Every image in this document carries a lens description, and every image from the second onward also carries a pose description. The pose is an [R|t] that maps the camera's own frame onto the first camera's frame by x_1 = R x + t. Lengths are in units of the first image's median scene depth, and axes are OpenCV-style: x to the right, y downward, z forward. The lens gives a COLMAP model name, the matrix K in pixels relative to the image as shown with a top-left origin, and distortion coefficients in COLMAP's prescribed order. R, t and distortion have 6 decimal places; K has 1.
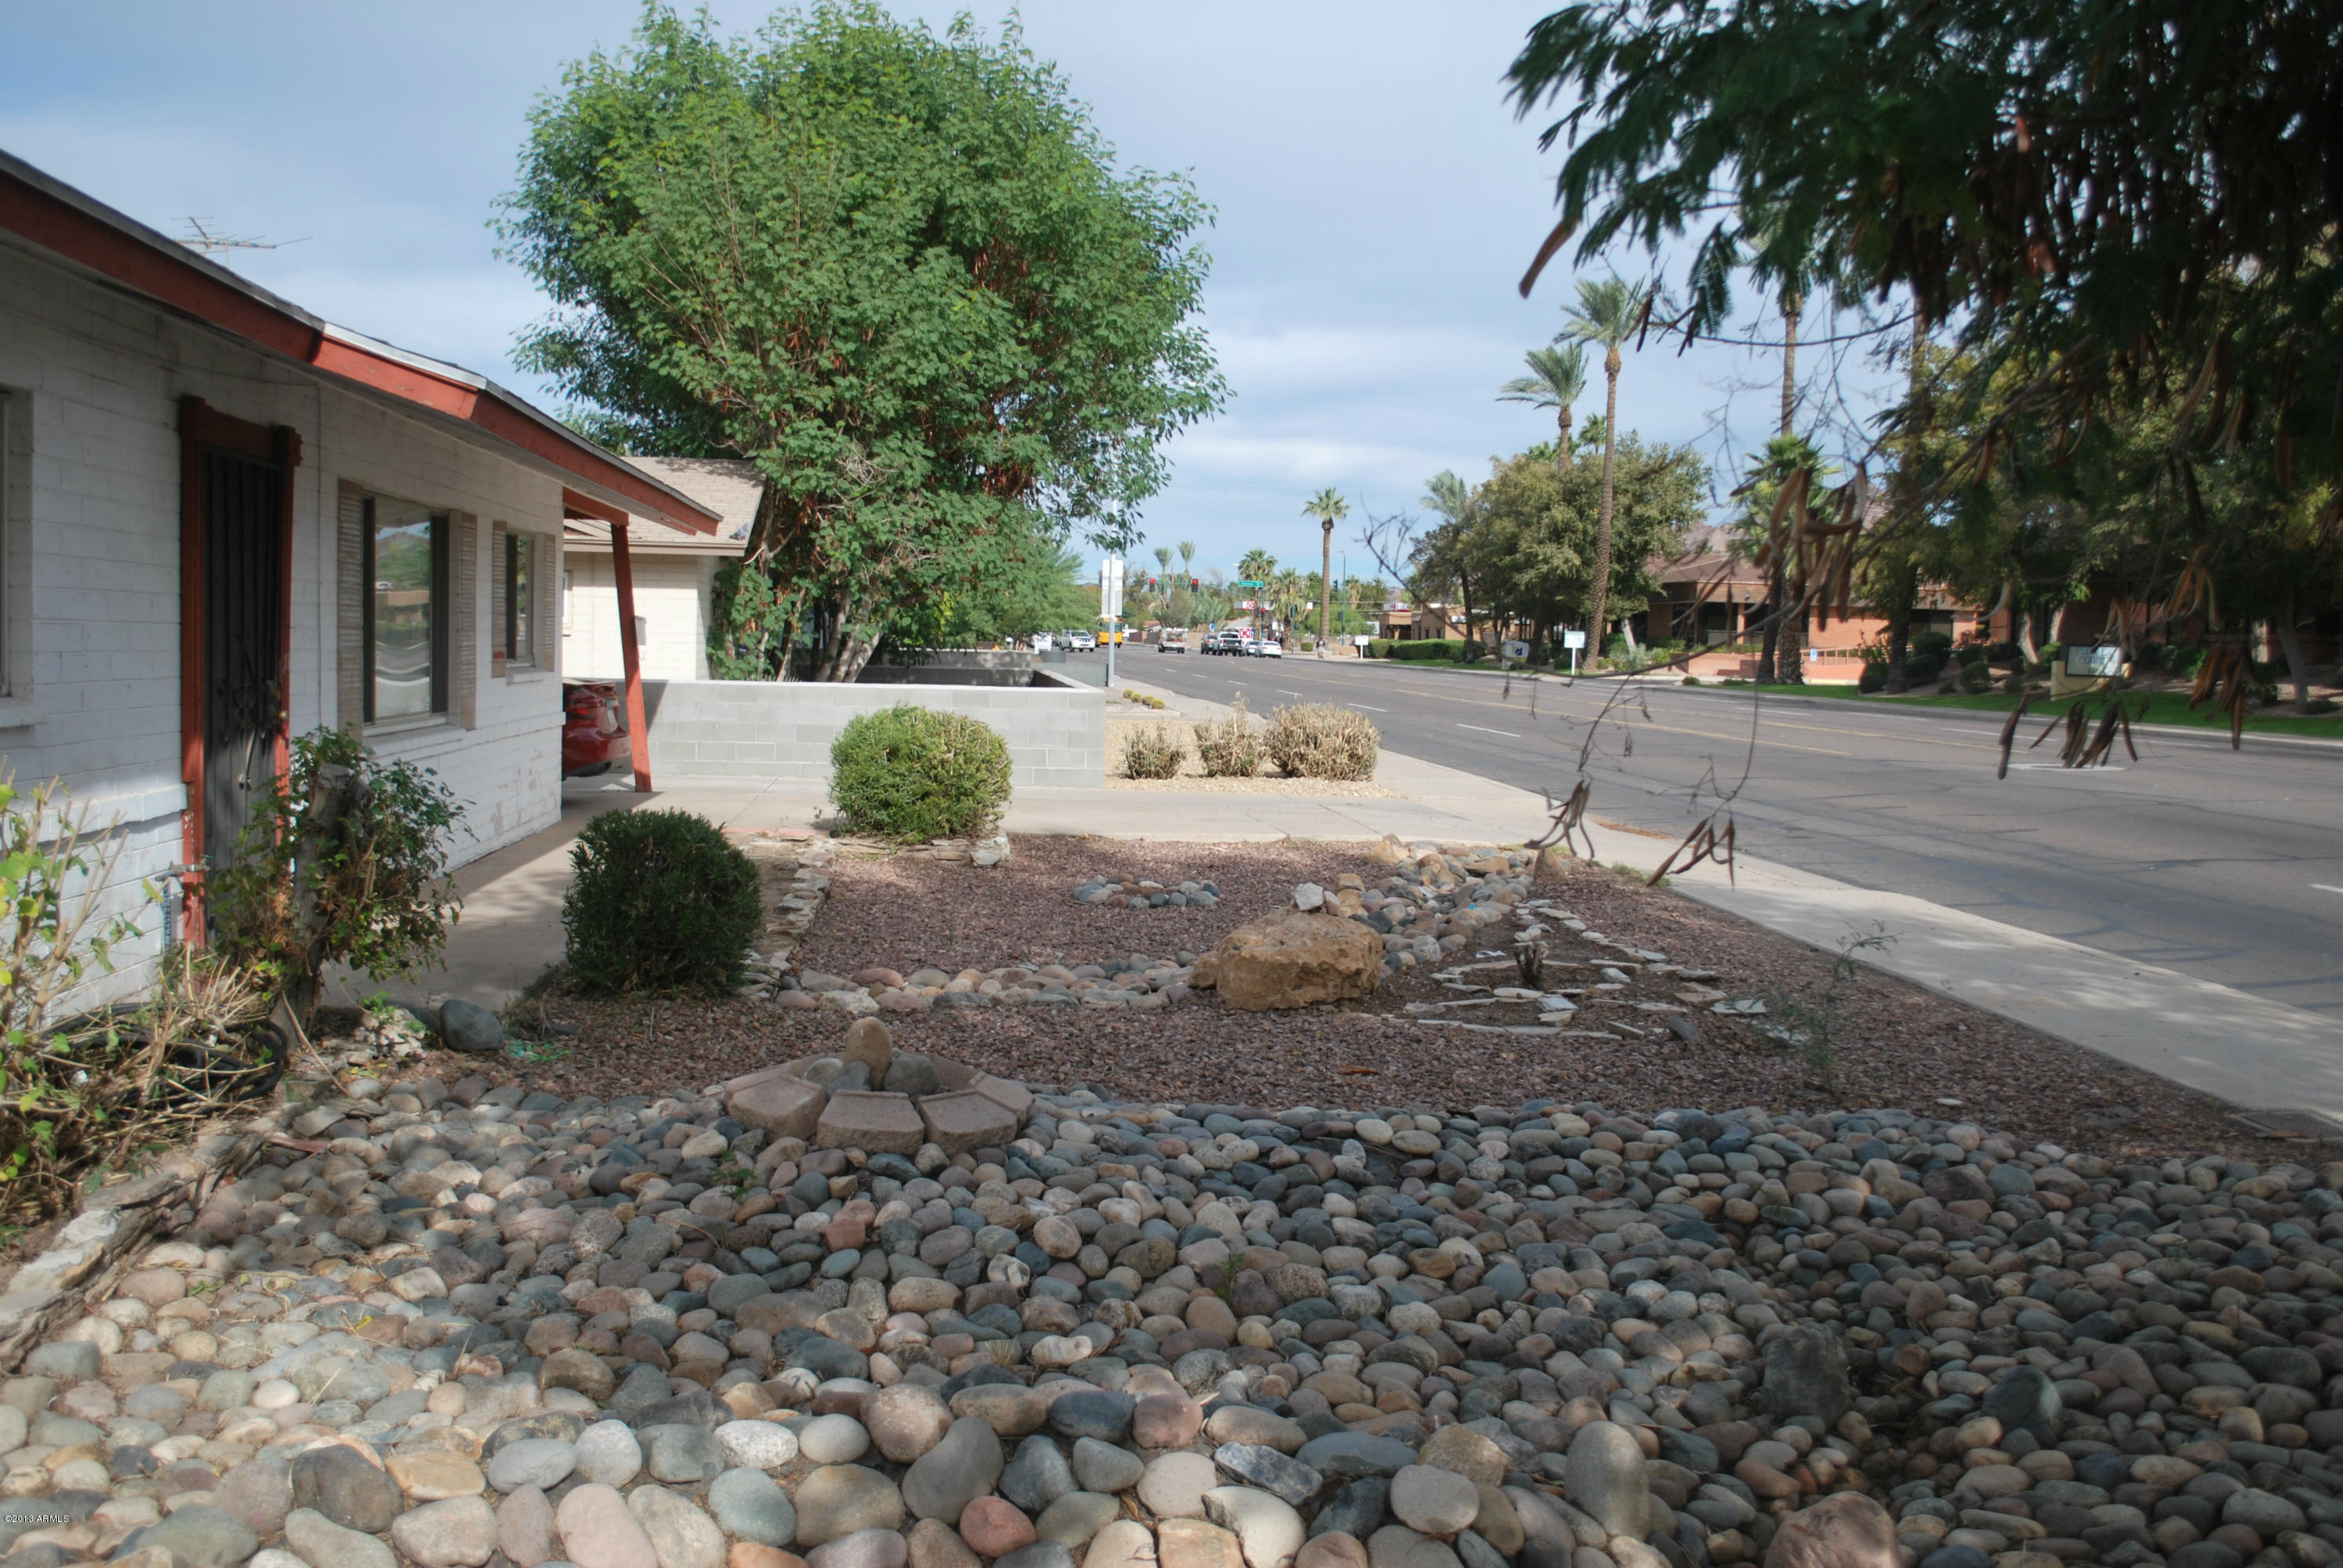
lens RADIAL K [[2143.2, 0, 1189.1], [0, 2143.2, 785.3], [0, 0, 1]] dist [-0.078319, 0.017892]
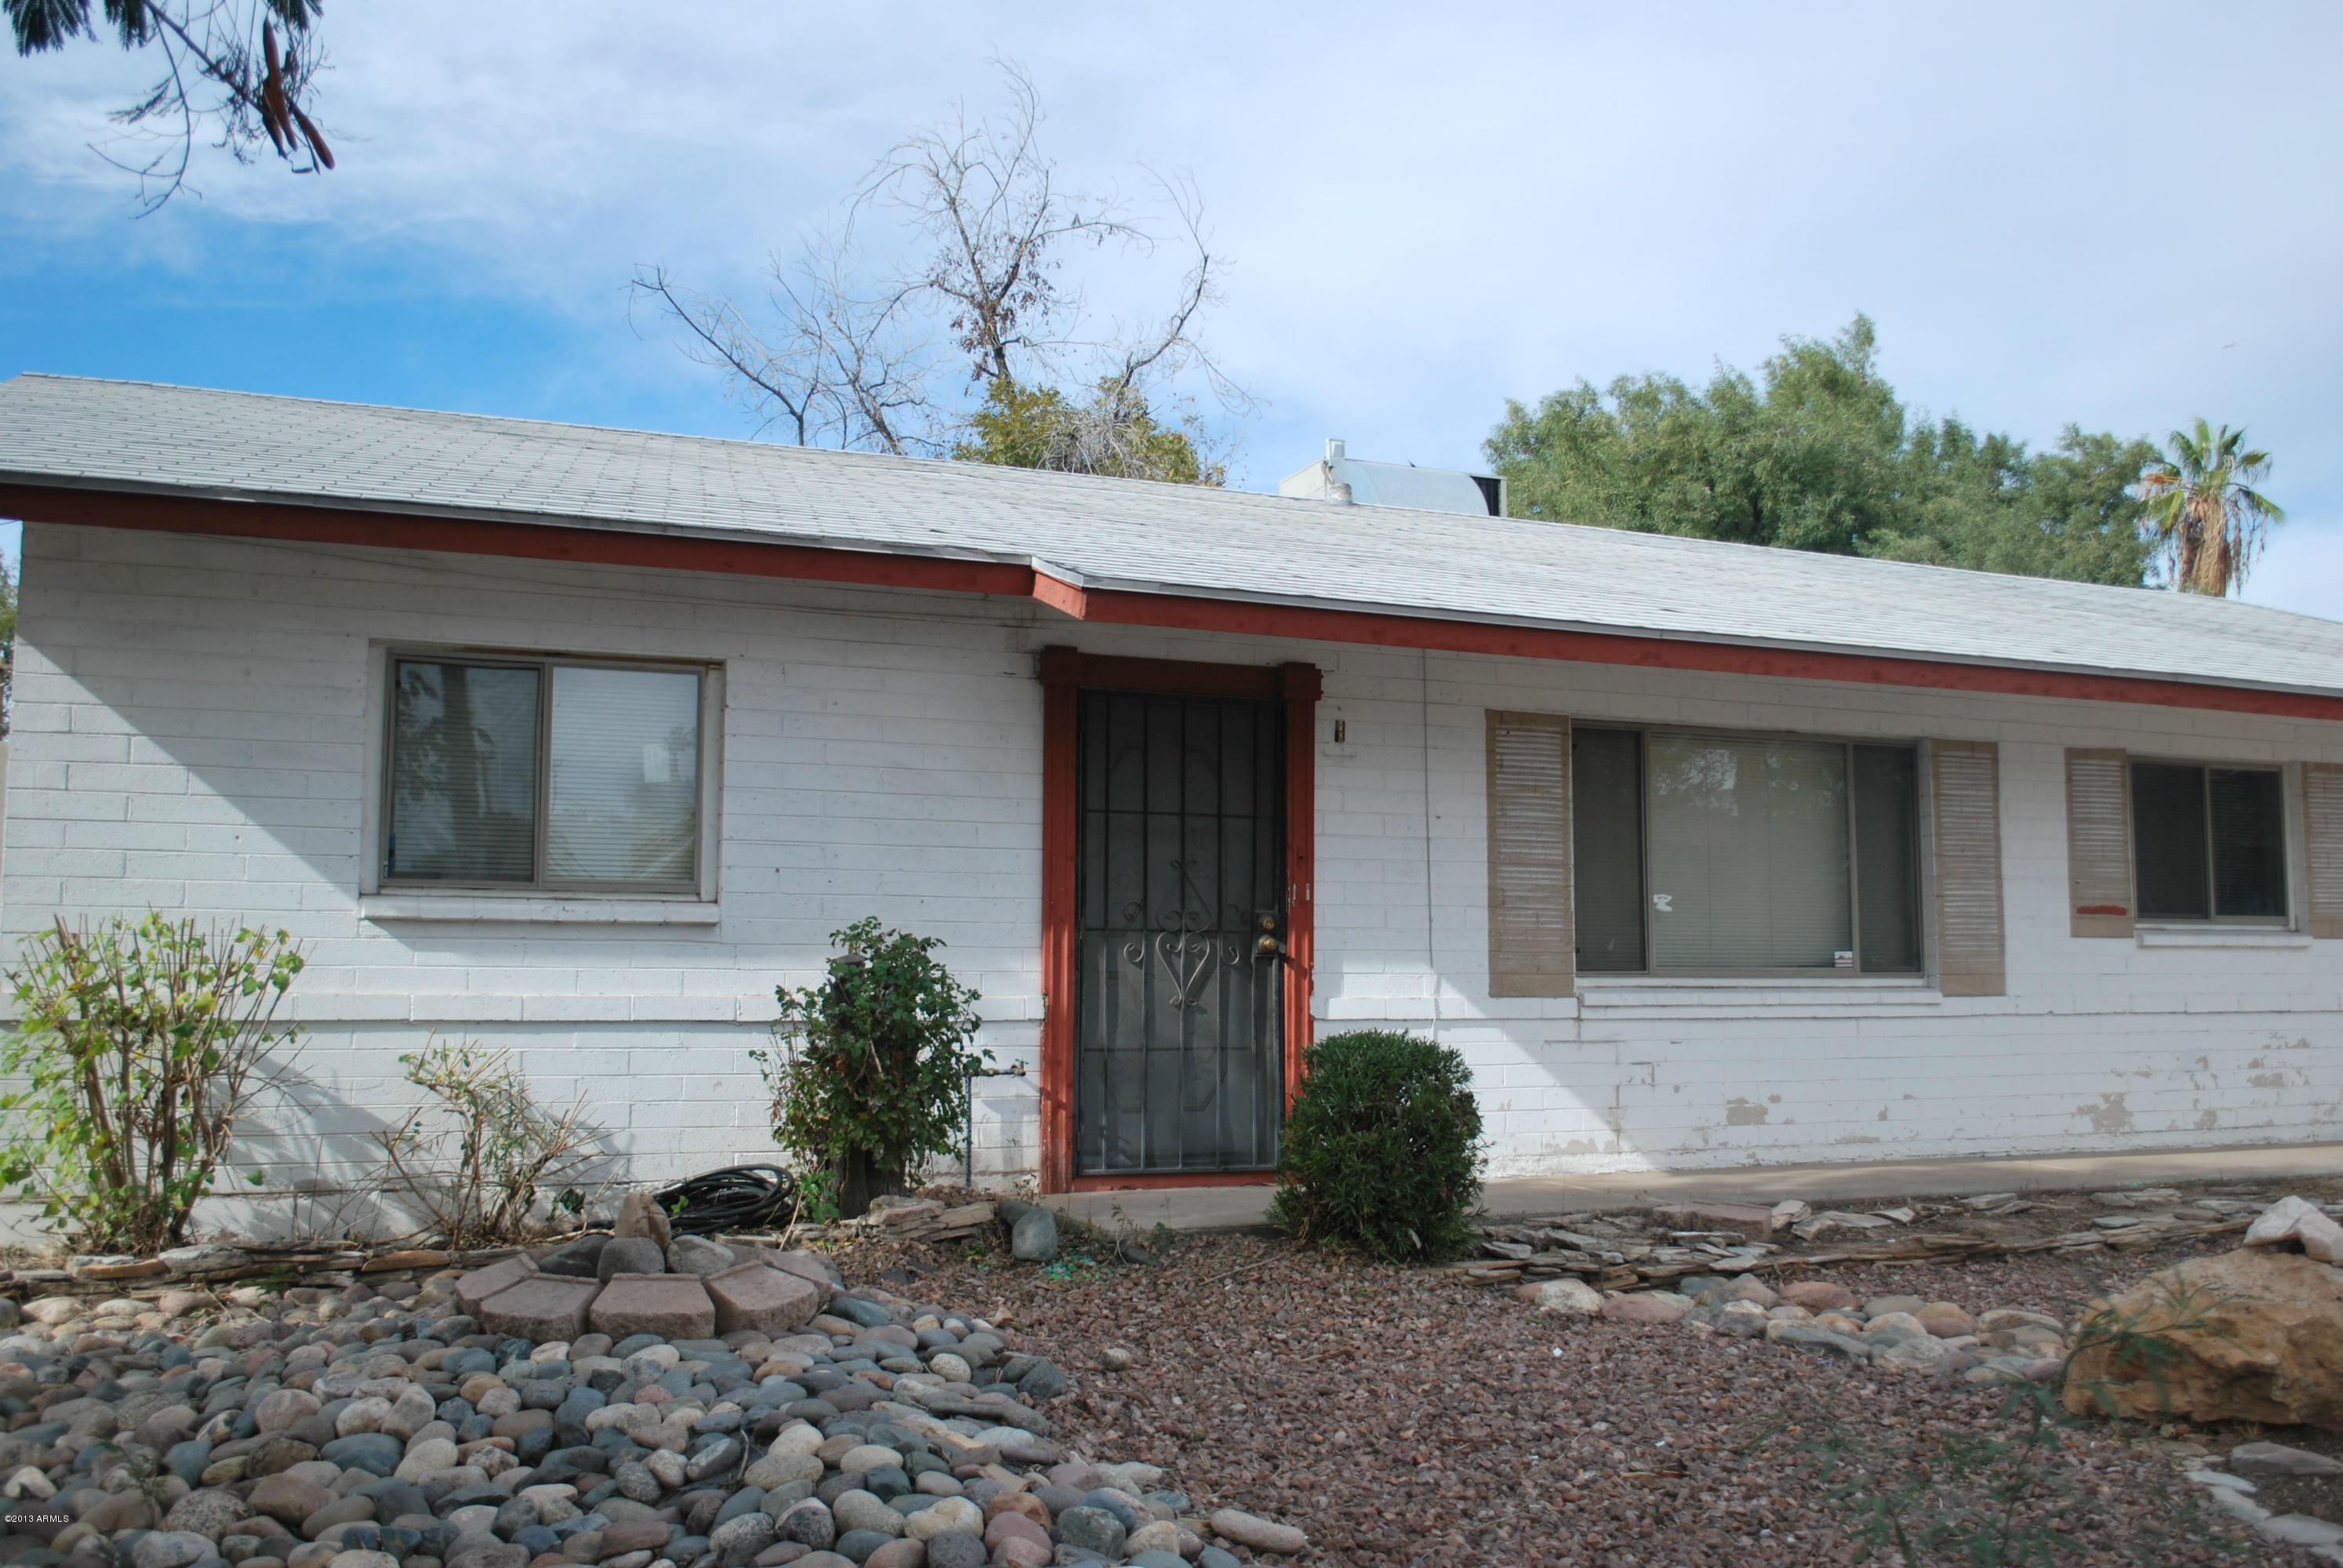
lens RADIAL K [[2134.3, 0, 1200.6], [0, 2134.3, 779.0], [0, 0, 1]] dist [-0.081398, 0.021307]
pose [[0.282543, -0.122096, -0.951453, 0.687013], [-0.057879, 0.987890, -0.143959, 0.046793], [0.957507, 0.095743, 0.272054, 0.866859]]
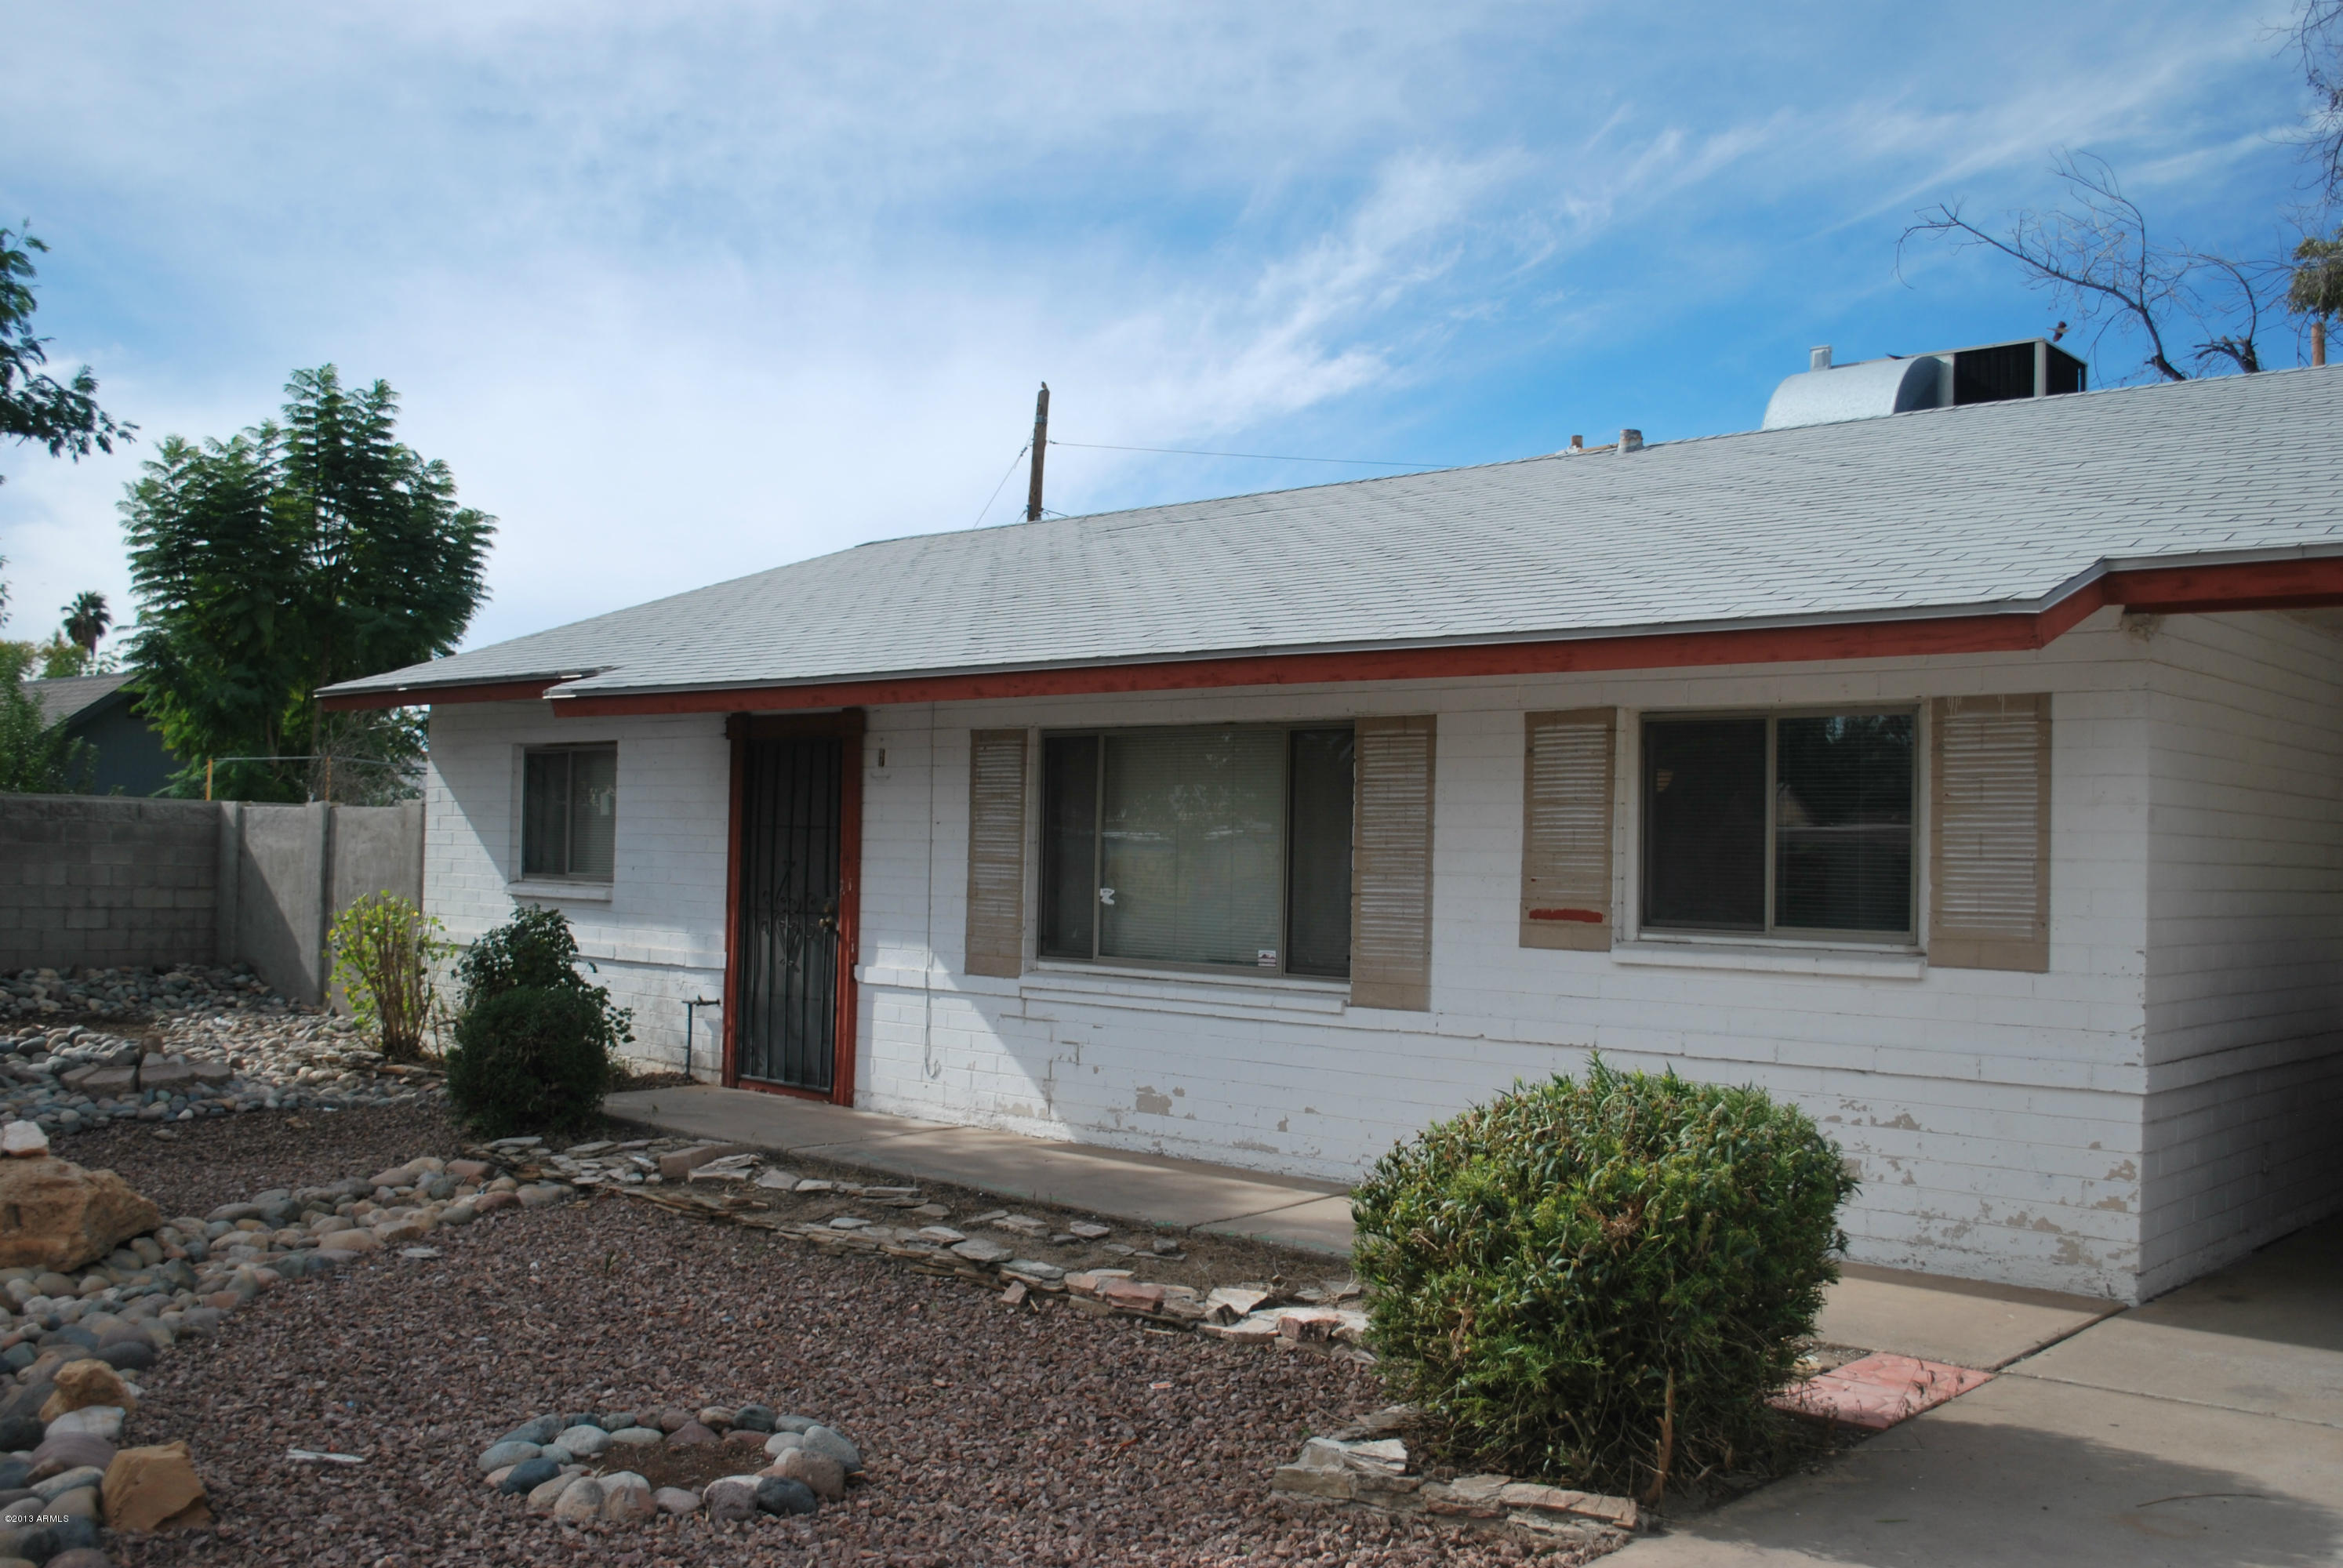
lens RADIAL K [[2134.3, 0, 1200.6], [0, 2134.3, 779.0], [0, 0, 1]] dist [-0.081398, 0.021307]
pose [[-0.750786, -0.064288, -0.657409, 0.366206], [-0.084254, 0.996444, -0.001220, -0.181885], [0.655149, 0.054474, -0.753533, 2.750733]]
